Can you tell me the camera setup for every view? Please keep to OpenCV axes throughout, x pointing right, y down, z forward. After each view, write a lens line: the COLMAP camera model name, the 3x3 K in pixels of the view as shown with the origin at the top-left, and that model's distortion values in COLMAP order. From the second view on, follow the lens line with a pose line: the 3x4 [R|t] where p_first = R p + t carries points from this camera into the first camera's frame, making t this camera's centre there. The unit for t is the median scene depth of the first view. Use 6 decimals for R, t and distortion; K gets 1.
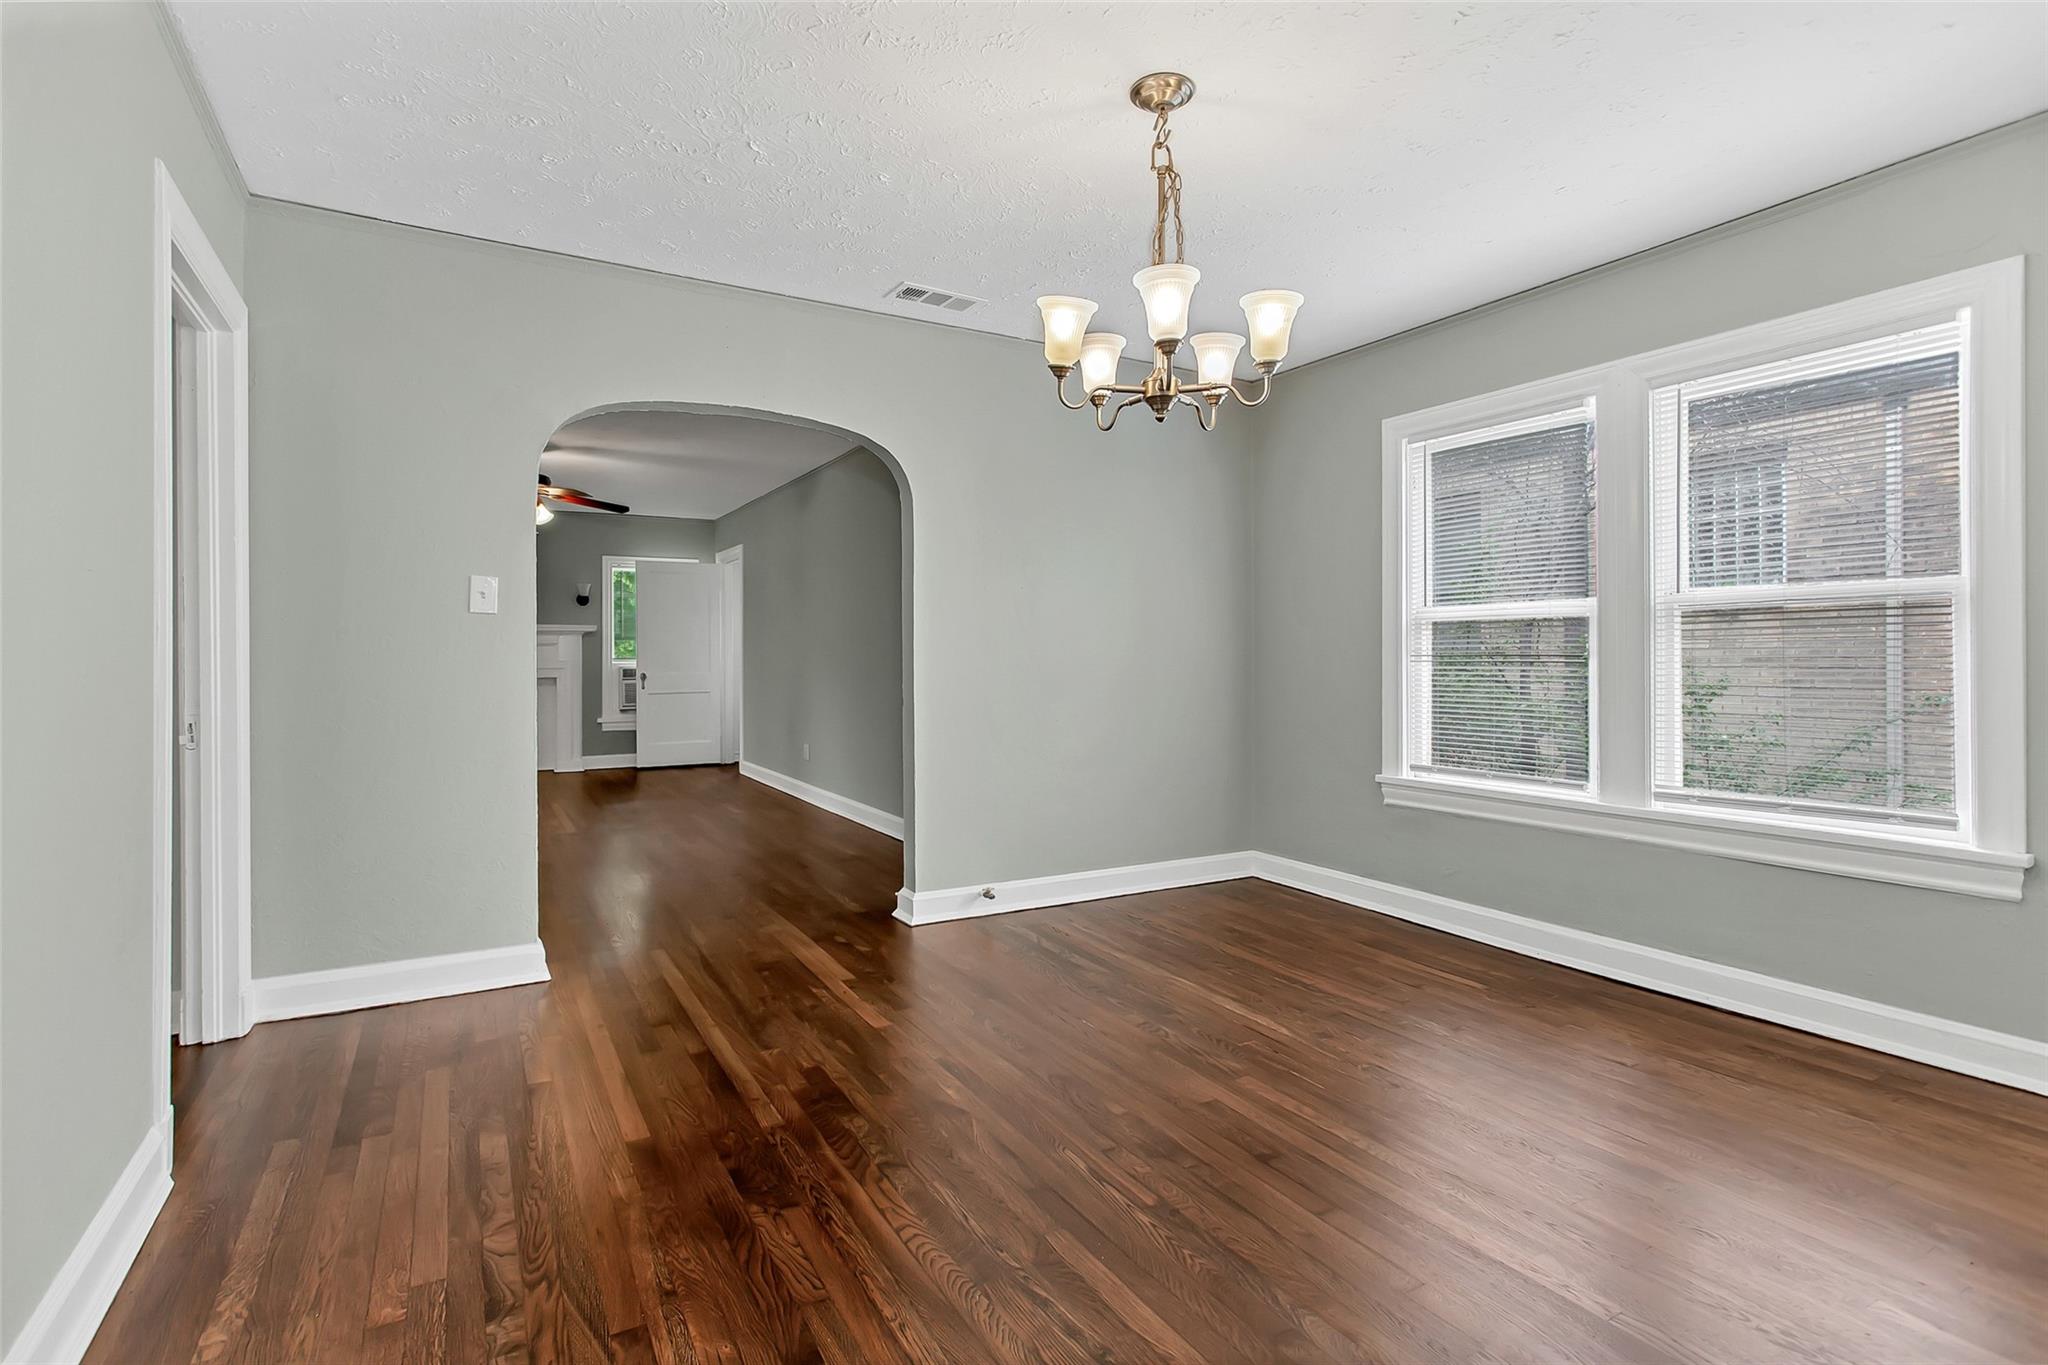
lens RADIAL K [[986.2, 0, 1003.9], [0, 986.2, 662.3], [0, 0, 1]] dist [0.003421, 0.000087]
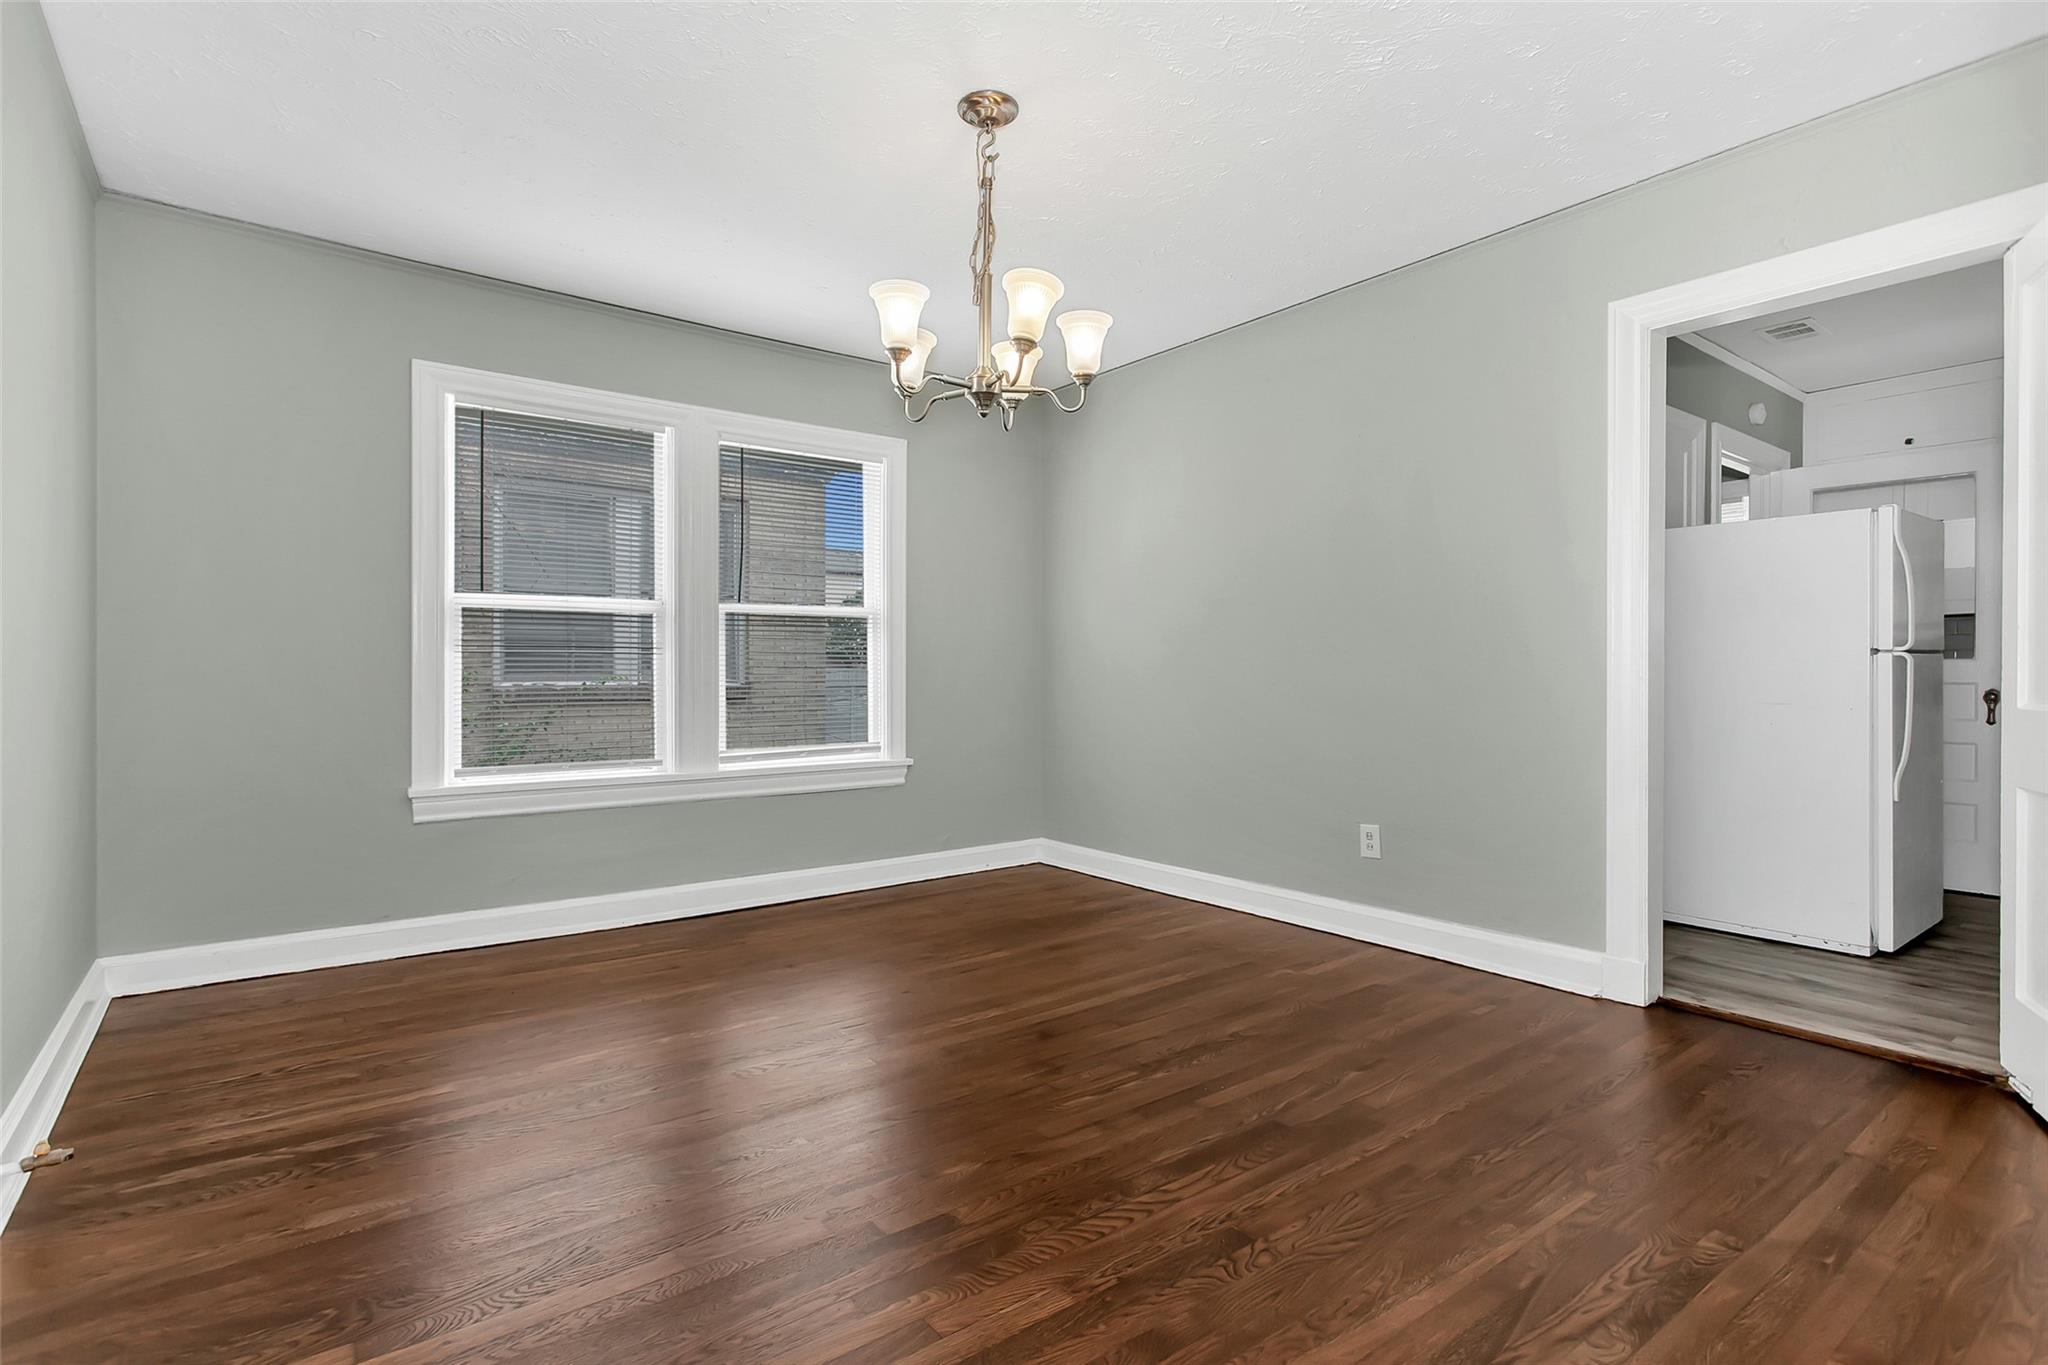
lens RADIAL K [[986.2, 0, 1003.9], [0, 986.2, 662.3], [0, 0, 1]] dist [0.003421, 0.000087]
pose [[-0.127685, 0.010830, 0.991756, -0.680511], [-0.000245, 0.999940, -0.010951, 0.024524], [-0.991815, -0.001641, -0.127675, 0.836104]]
